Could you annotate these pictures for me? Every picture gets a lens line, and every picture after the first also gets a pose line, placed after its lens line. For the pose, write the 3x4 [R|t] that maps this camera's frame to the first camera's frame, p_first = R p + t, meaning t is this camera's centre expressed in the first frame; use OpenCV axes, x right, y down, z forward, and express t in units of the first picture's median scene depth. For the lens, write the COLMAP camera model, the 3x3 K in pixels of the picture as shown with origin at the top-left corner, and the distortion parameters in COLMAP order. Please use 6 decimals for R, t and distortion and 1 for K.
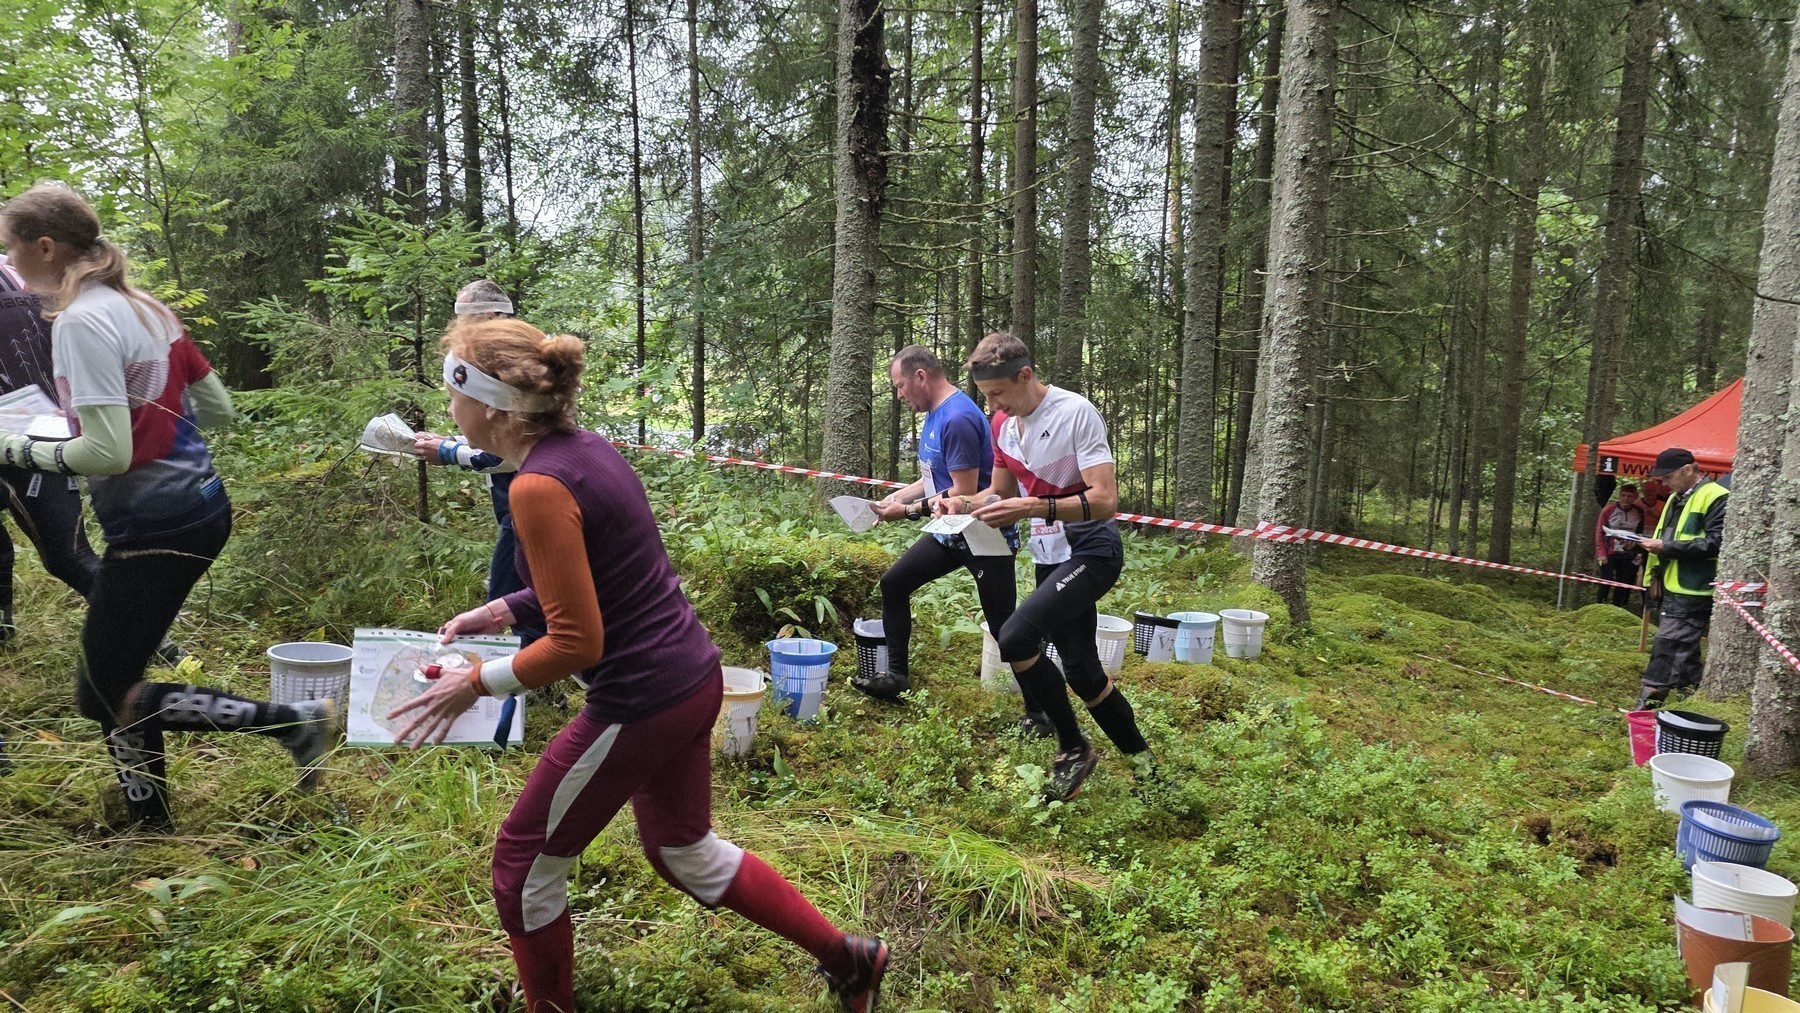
lens RADIAL K [[1178.4, 0, 897.8], [0, 1178.4, 504.0], [0, 0, 1]] dist [0.045988, -0.042021]
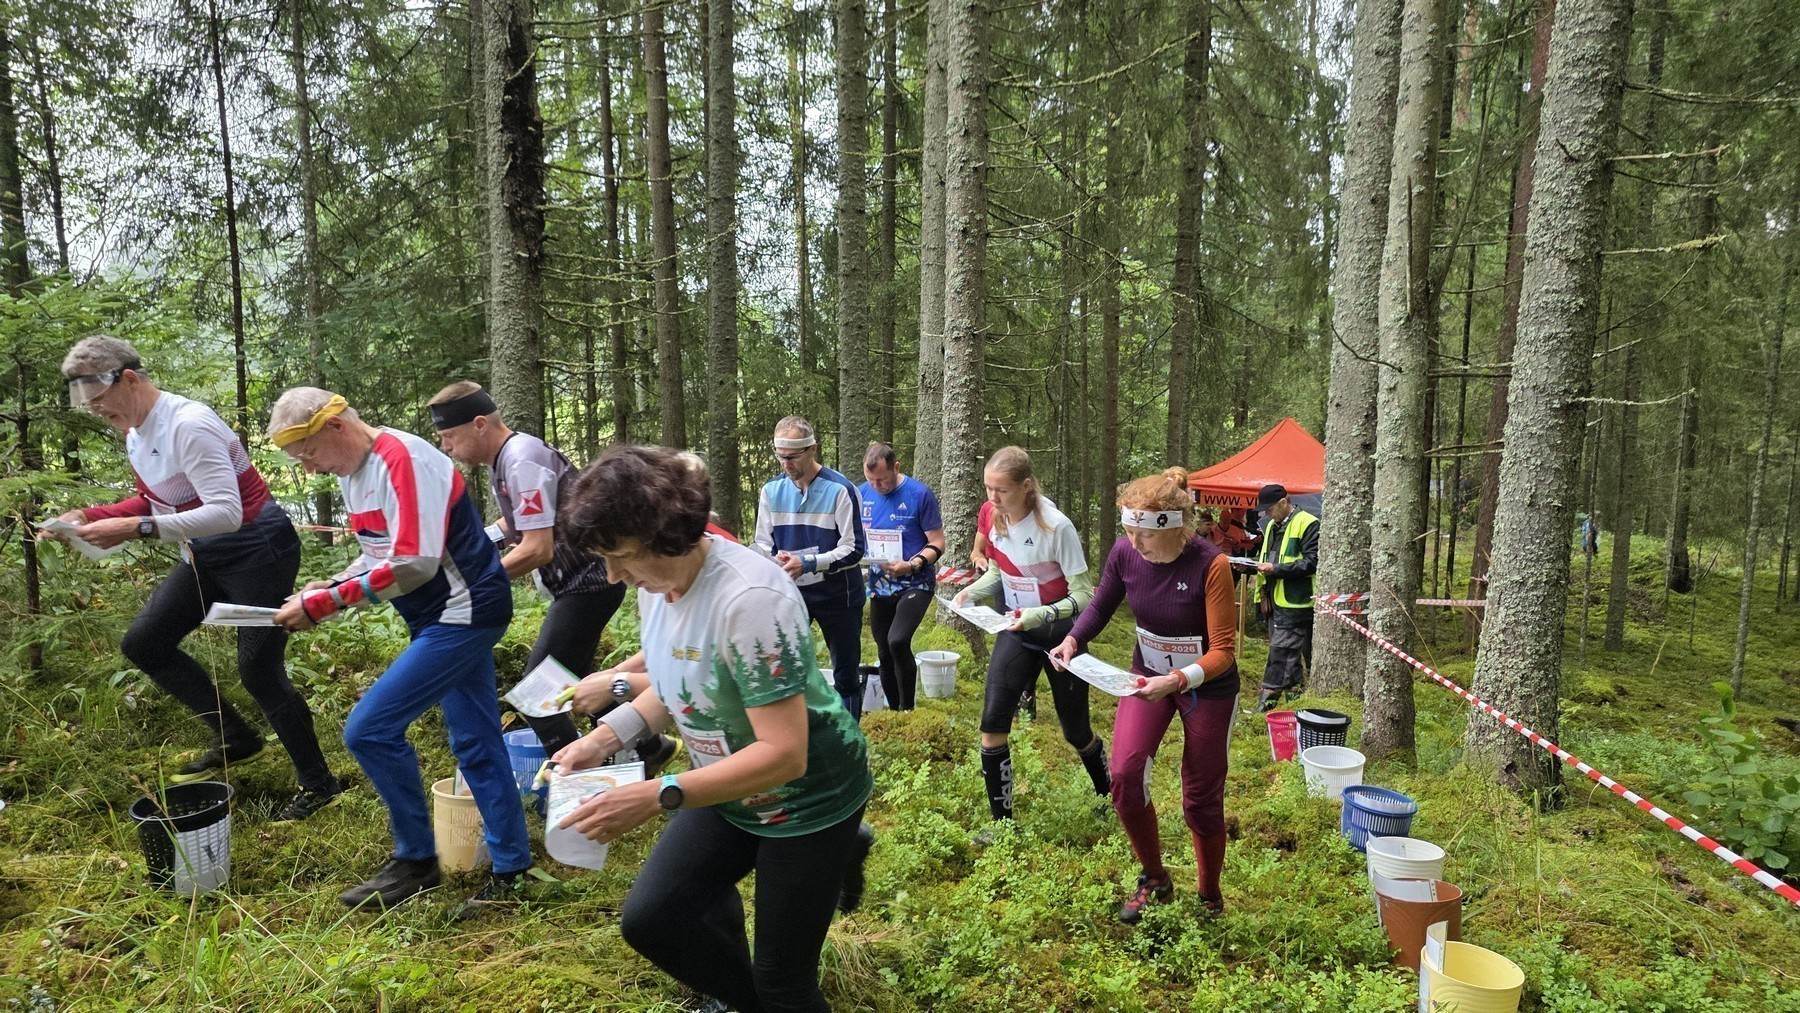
lens RADIAL K [[1178.4, 0, 897.8], [0, 1178.4, 504.0], [0, 0, 1]] dist [0.045988, -0.042021]
pose [[0.950500, -0.045230, 0.307414, -0.053800], [0.058272, 0.997743, -0.033376, -0.008358], [-0.305210, 0.049638, 0.950990, 0.004632]]
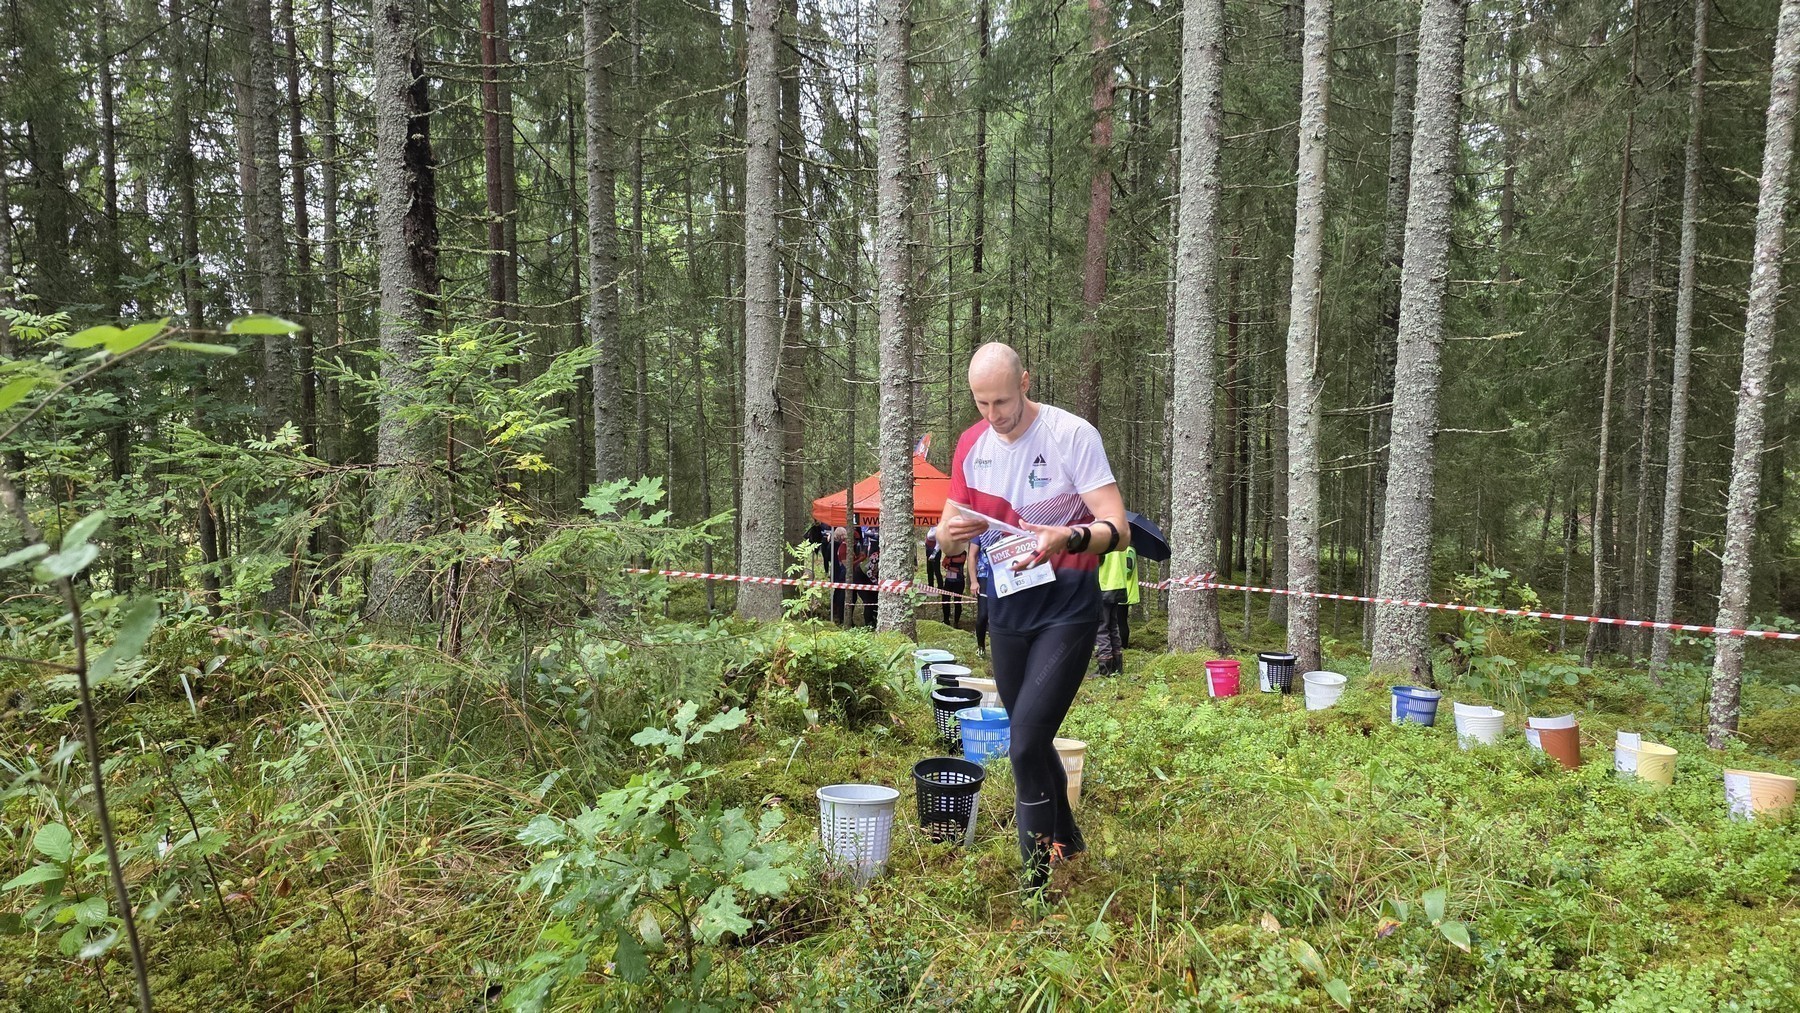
lens RADIAL K [[1179.8, 0, 894.0], [0, 1179.8, 507.3], [0, 0, 1]] dist [0.043295, -0.036668]
pose [[0.696818, -0.051754, 0.715378, -0.574056], [0.117376, 0.992175, -0.042552, -0.011217], [-0.707579, 0.113619, 0.697440, 0.133879]]
